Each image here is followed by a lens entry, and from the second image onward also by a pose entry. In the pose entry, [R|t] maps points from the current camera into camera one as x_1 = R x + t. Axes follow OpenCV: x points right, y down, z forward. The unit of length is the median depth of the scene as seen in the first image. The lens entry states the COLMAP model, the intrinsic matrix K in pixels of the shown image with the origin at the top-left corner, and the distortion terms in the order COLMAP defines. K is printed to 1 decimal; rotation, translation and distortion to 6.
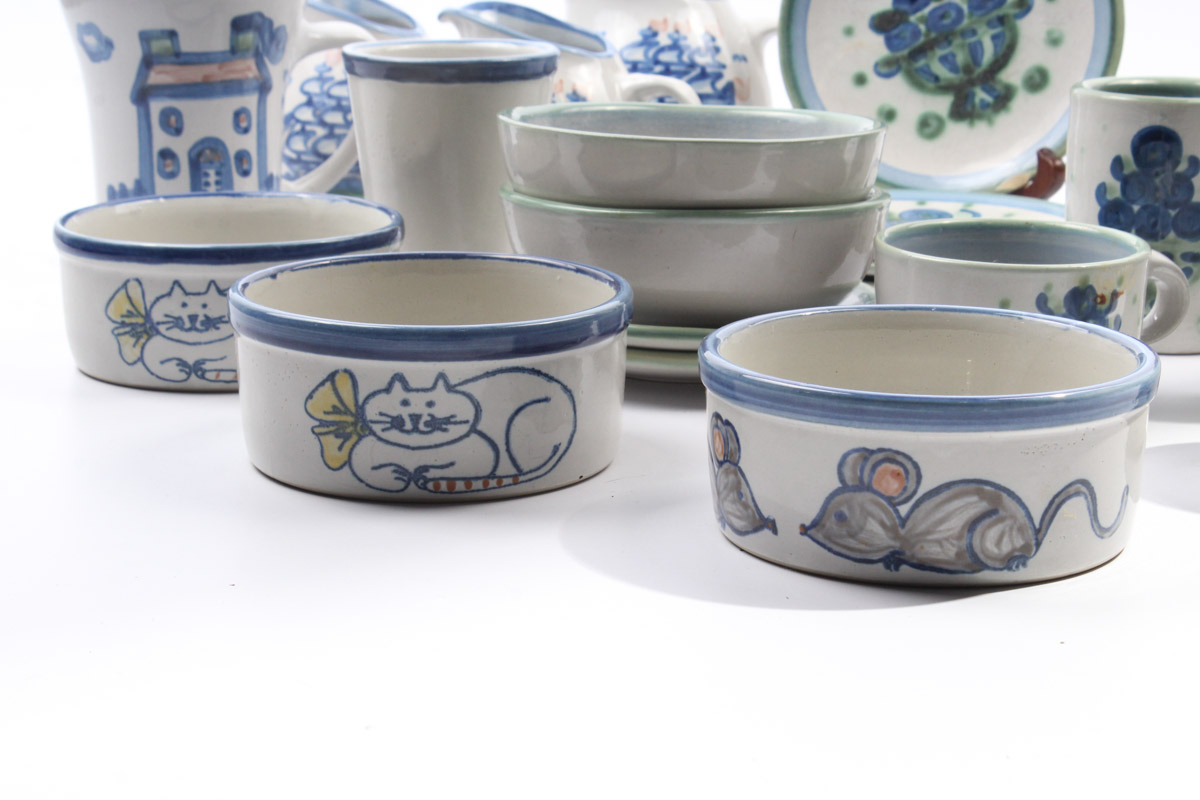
lens RADIAL K [[2568.0, 0, 566.2], [0, 2568.0, 387.5], [0, 0, 1]] dist [0.057372, 0.000000]
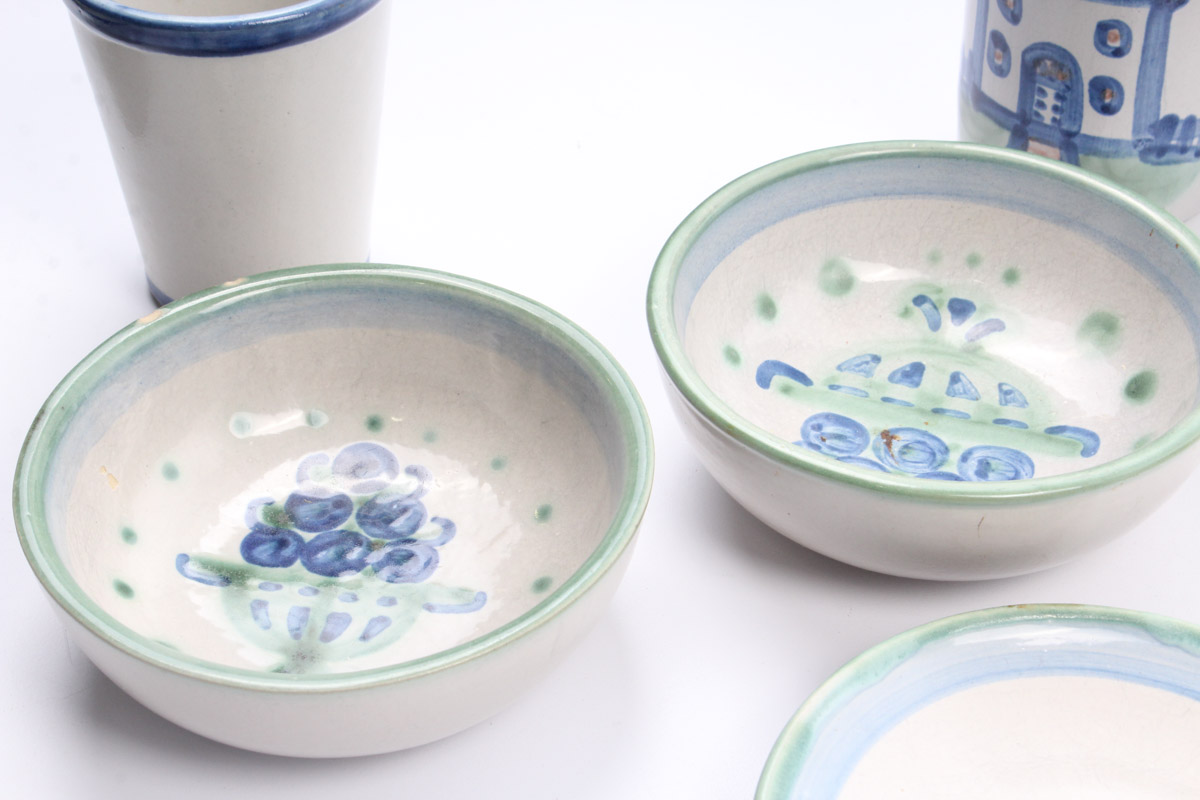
lens RADIAL K [[2112.8, 0, 600.4], [0, 2112.8, 400.2], [0, 0, 1]] dist [-0.065684, 0.000000]
pose [[0.554126, 0.540552, -0.633046, 0.172212], [-0.176121, 0.819393, 0.545506, -0.287354], [0.813588, -0.190786, 0.549250, 0.612767]]
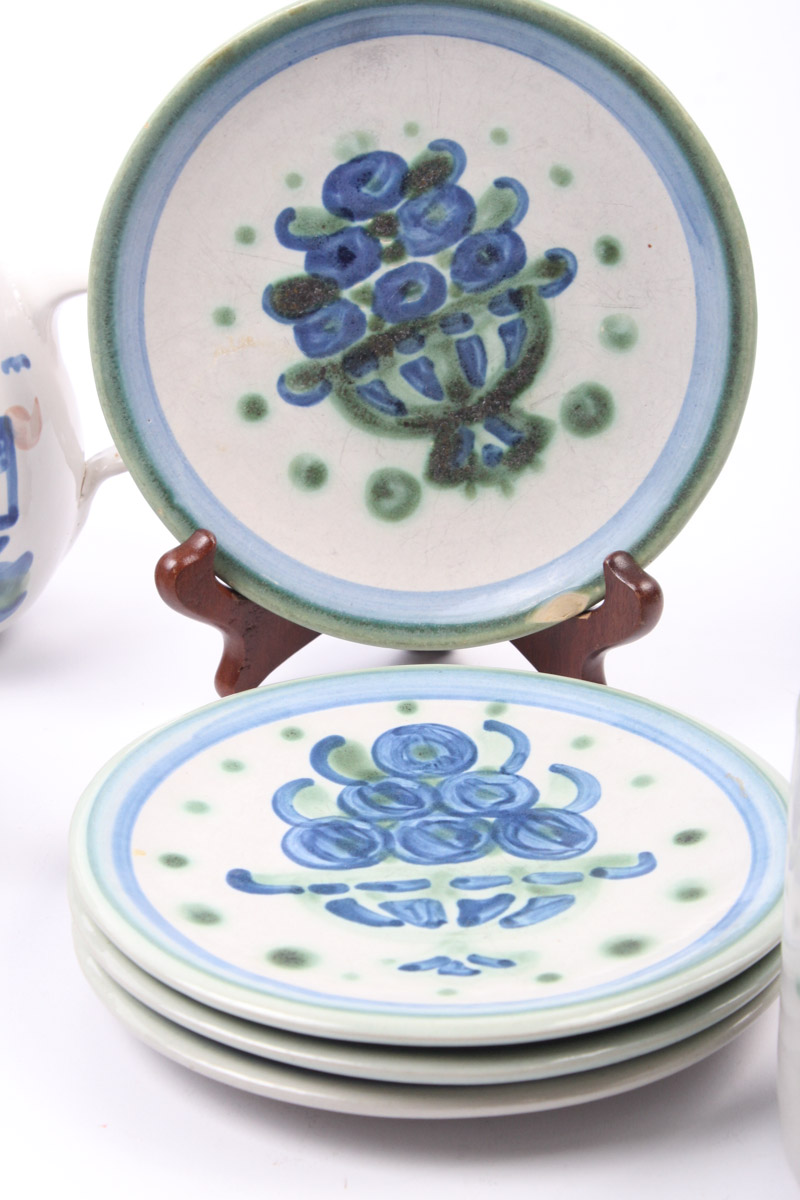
lens RADIAL K [[2829.7, 0, 392.4], [0, 2829.7, 587.6], [0, 0, 1]] dist [0.067204, 0.000000]
pose [[0.971704, -0.102773, 0.212670, 0.016969], [0.056869, 0.975687, 0.211663, -0.227983], [-0.229252, -0.193580, 0.953924, 0.484850]]
